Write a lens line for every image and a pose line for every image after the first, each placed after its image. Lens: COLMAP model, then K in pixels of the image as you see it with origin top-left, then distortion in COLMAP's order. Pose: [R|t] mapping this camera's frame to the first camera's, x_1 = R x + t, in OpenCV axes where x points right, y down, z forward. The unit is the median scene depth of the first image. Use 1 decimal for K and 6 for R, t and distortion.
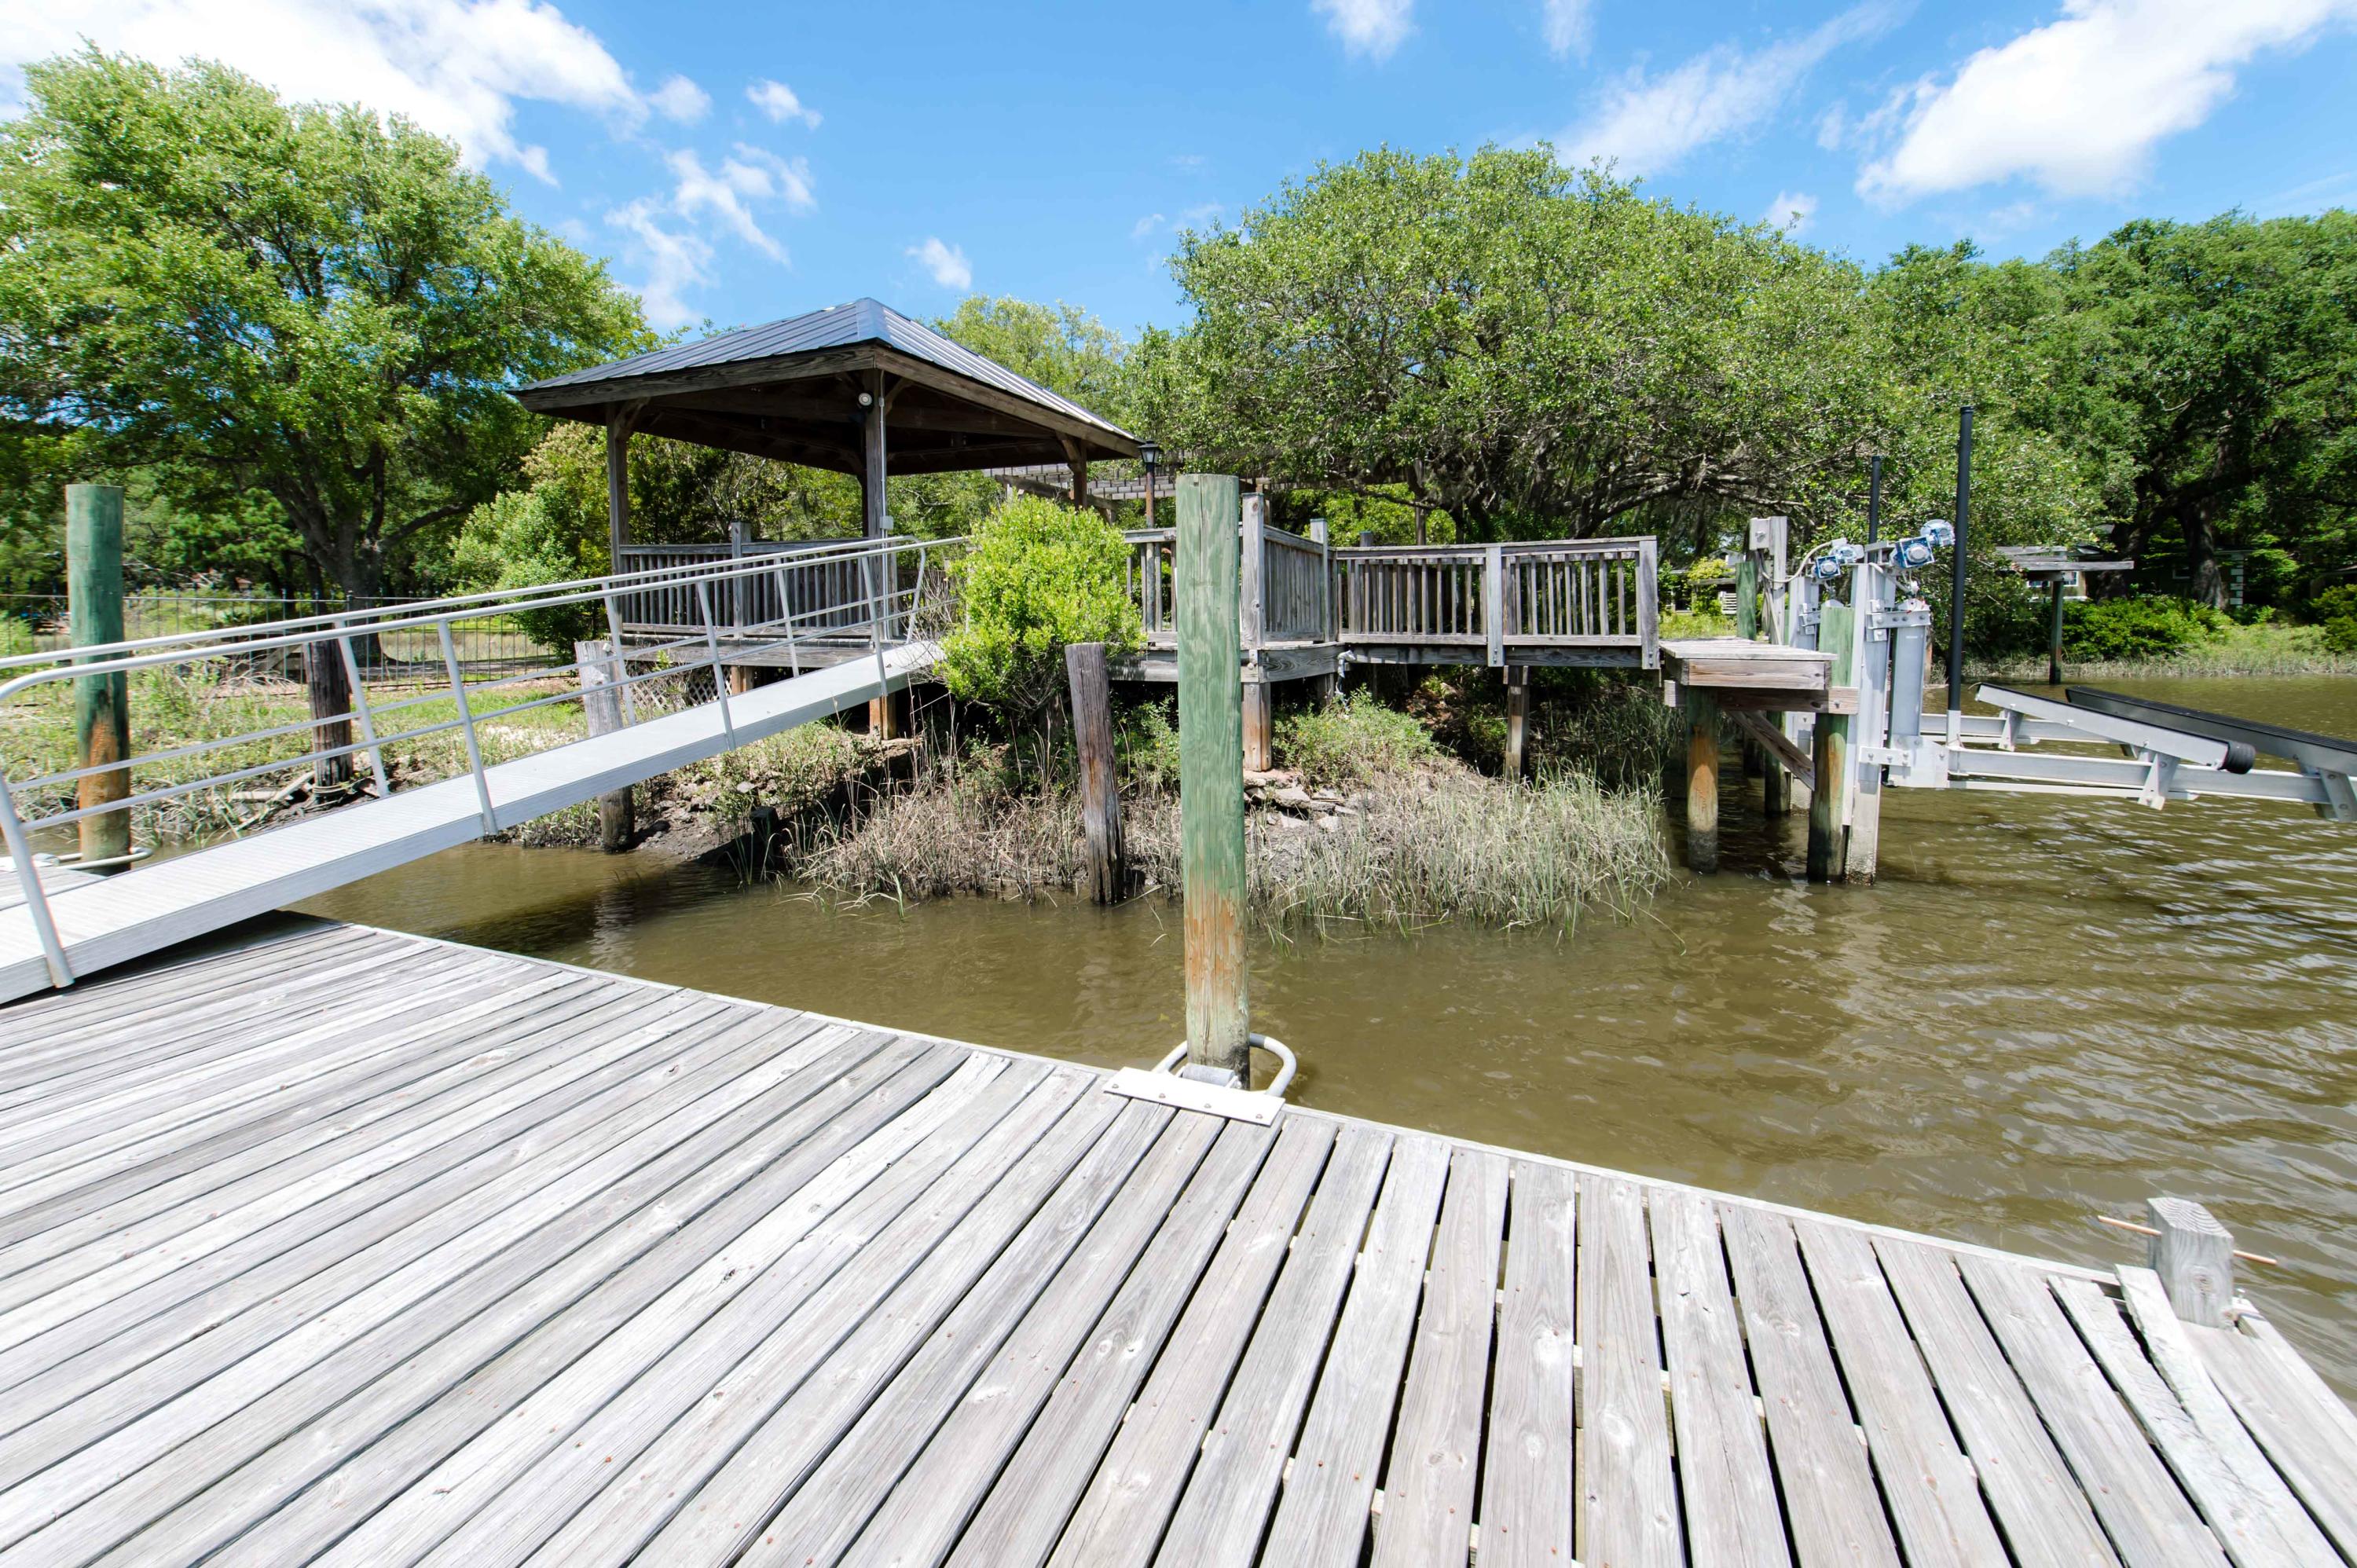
lens RADIAL K [[931.6, 0, 1169.9], [0, 931.6, 751.6], [0, 0, 1]] dist [0.011483, -0.000187]
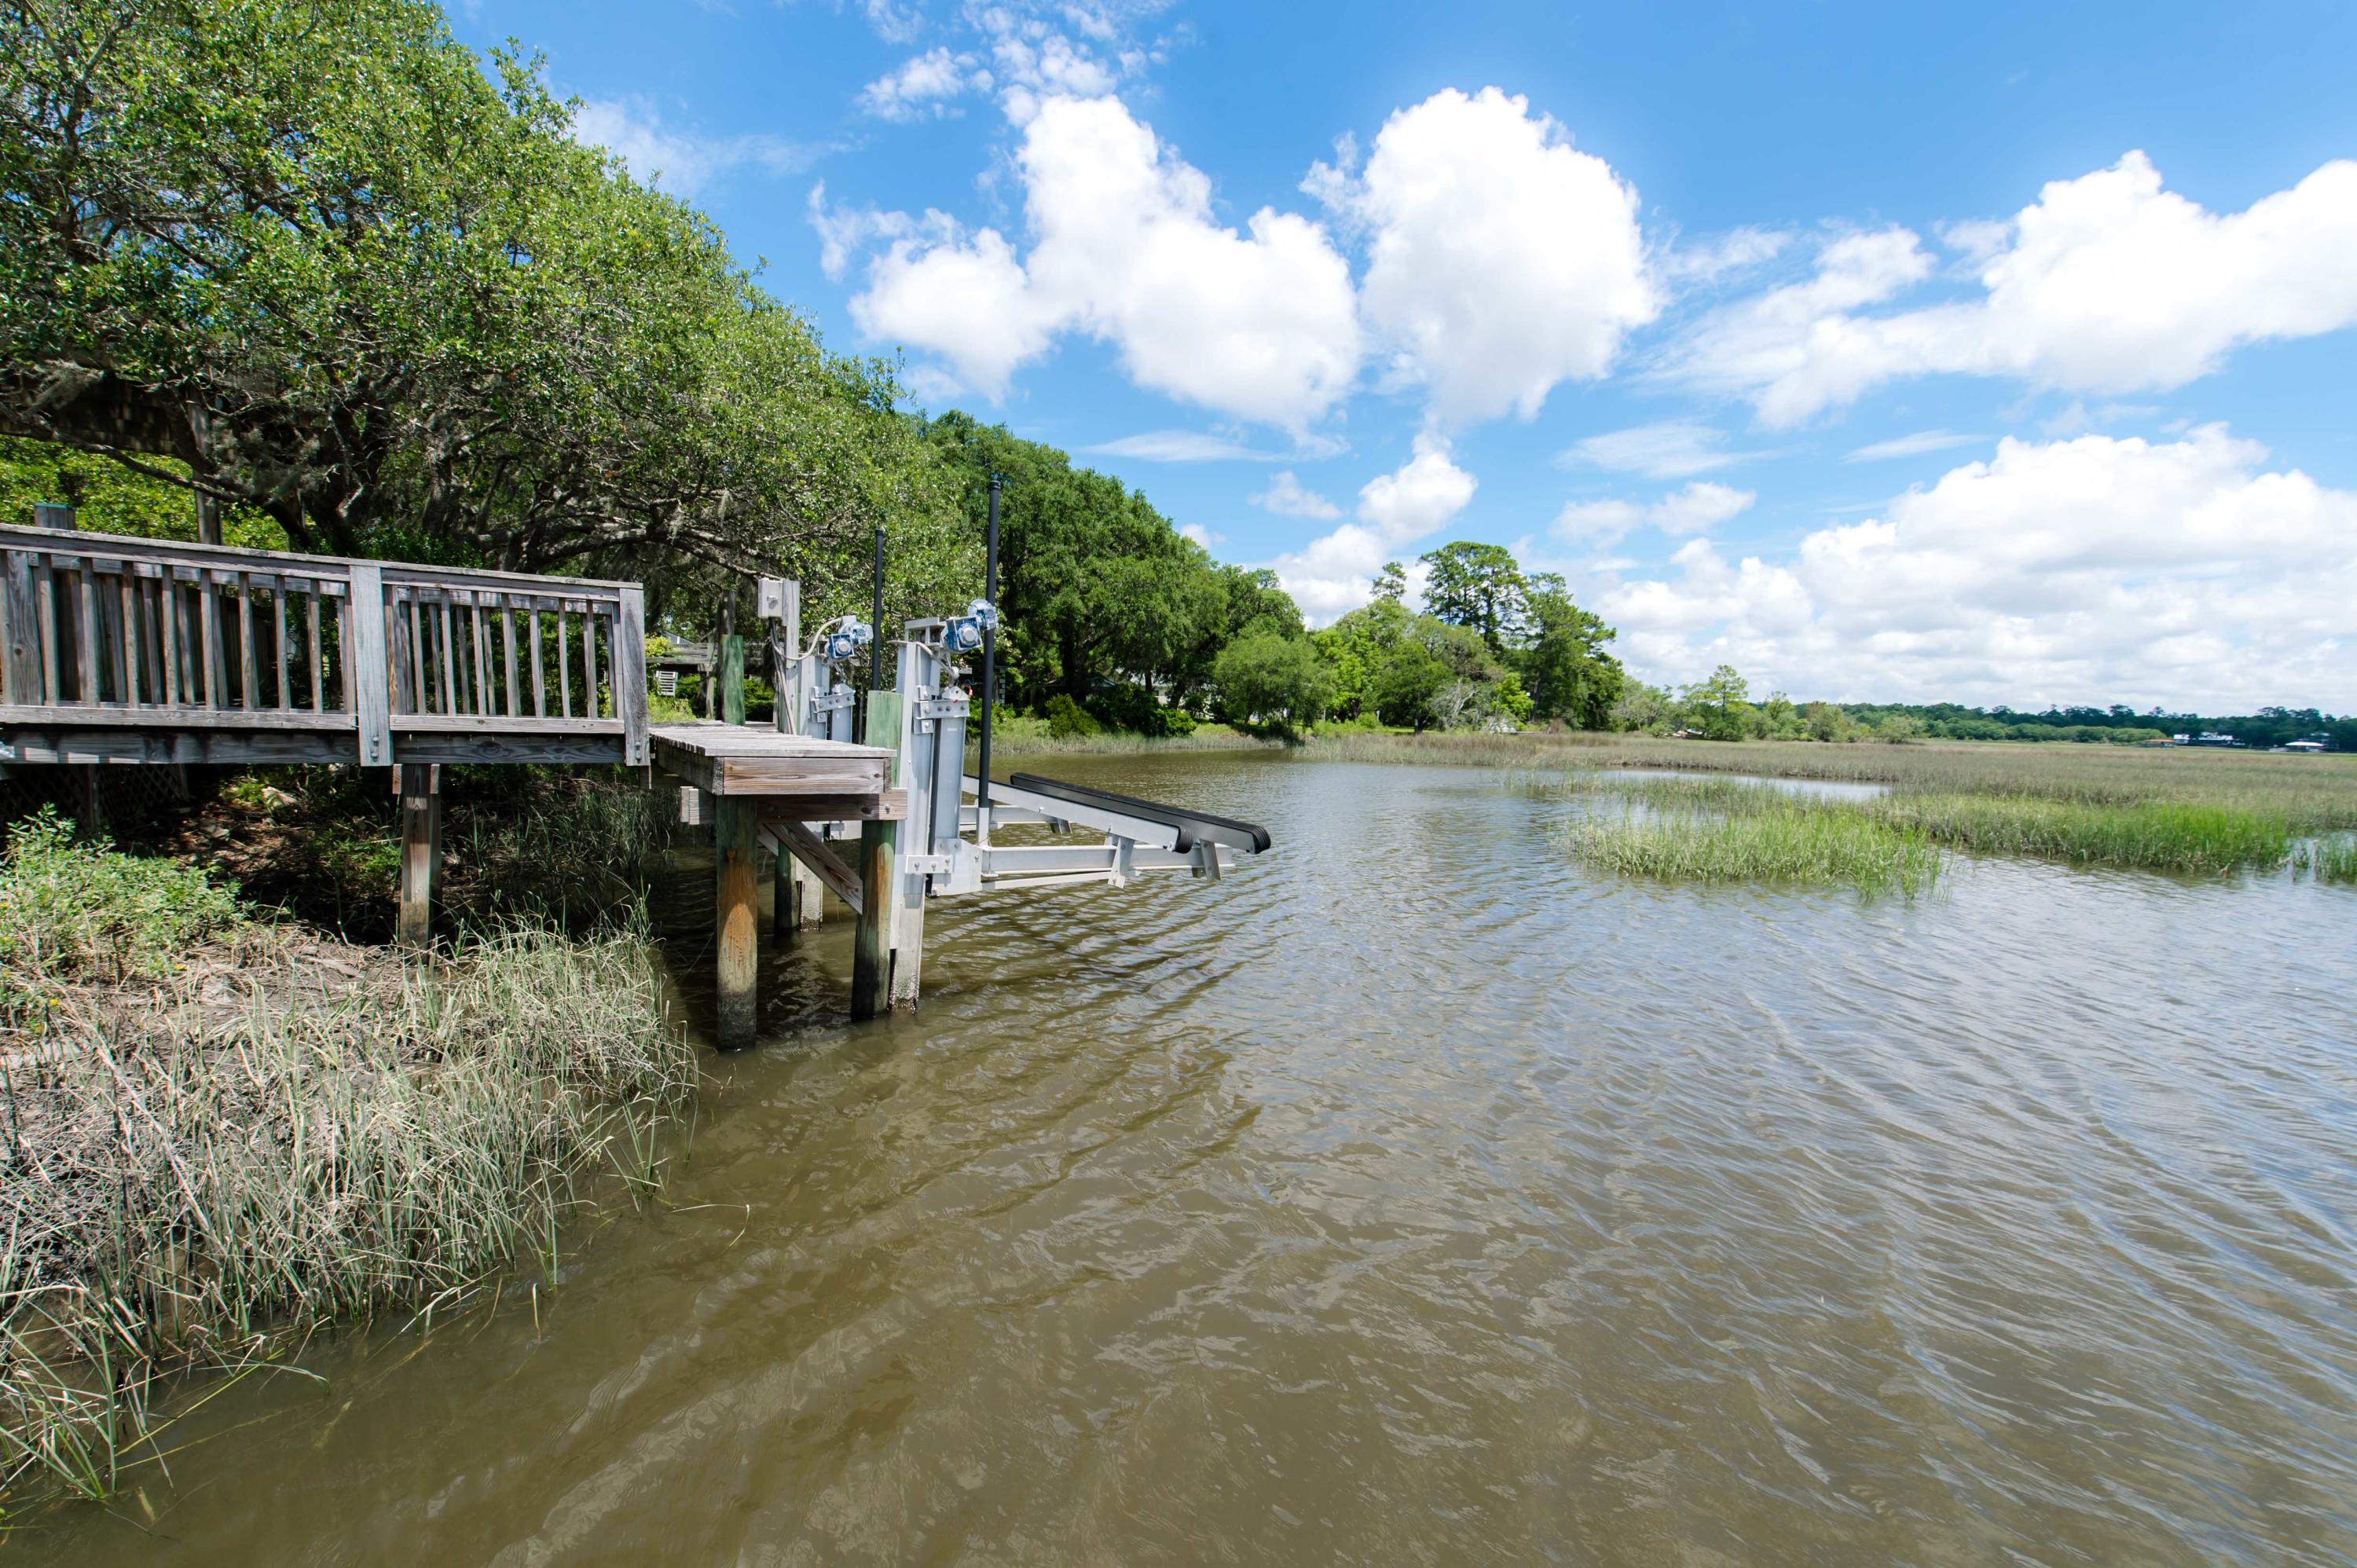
lens RADIAL K [[968.6, 0, 1171.3], [0, 968.6, 731.1], [0, 0, 1]] dist [0.016208, -0.003904]
pose [[0.520932, 0.008176, 0.853559, 0.082627], [0.084461, 0.994553, -0.061074, -0.033411], [-0.849409, 0.103907, 0.517404, 0.249529]]
